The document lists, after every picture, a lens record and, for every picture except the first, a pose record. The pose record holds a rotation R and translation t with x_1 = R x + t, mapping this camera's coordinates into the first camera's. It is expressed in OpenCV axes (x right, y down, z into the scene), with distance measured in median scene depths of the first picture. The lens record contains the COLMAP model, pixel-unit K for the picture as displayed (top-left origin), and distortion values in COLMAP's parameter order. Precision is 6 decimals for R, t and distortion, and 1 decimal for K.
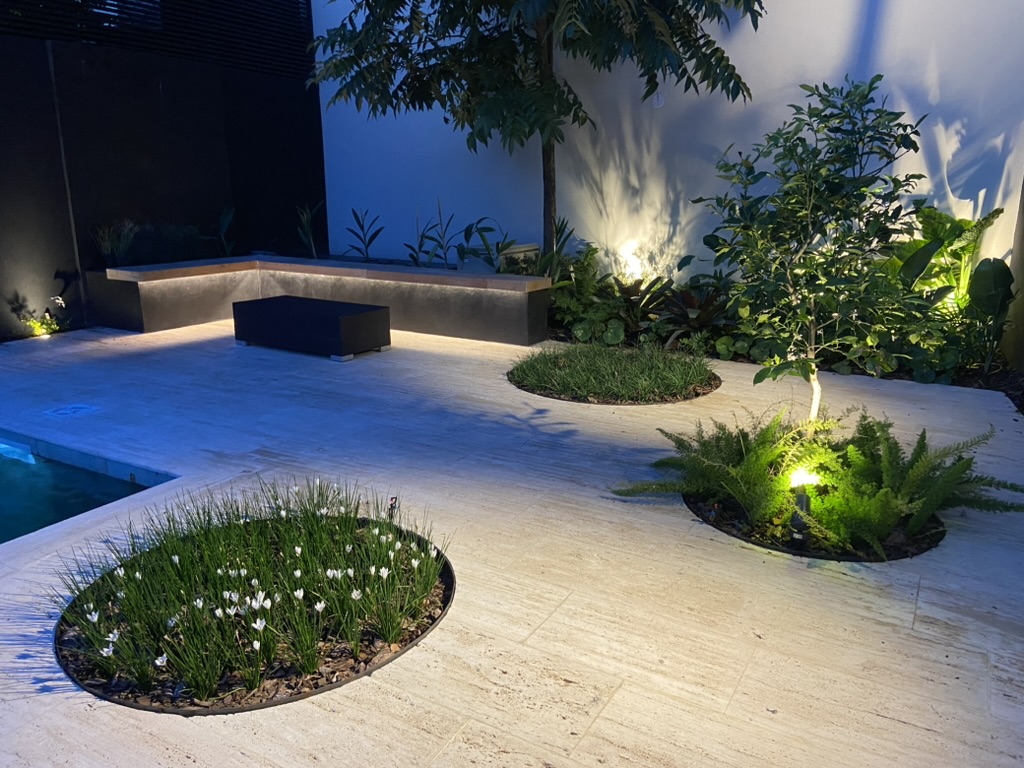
lens RADIAL K [[775.4, 0, 515.0], [0, 775.4, 383.3], [0, 0, 1]] dist [0.085498, -0.077530]
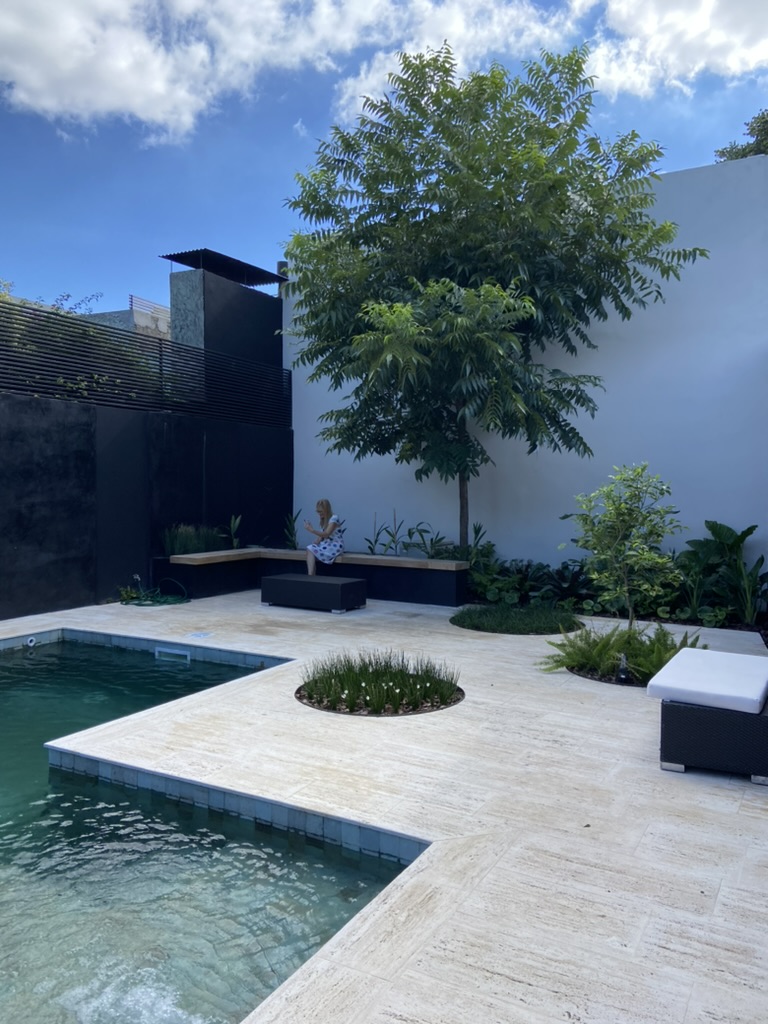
lens RADIAL K [[775.4, 0, 384.1], [0, 775.4, 515.3], [0, 0, 1]] dist [0.085498, -0.077530]
pose [[0.999997, -0.000340, -0.002524, -0.116675], [-0.000186, 0.978609, -0.205729, 0.086247], [0.002540, 0.205729, 0.978606, -0.495494]]
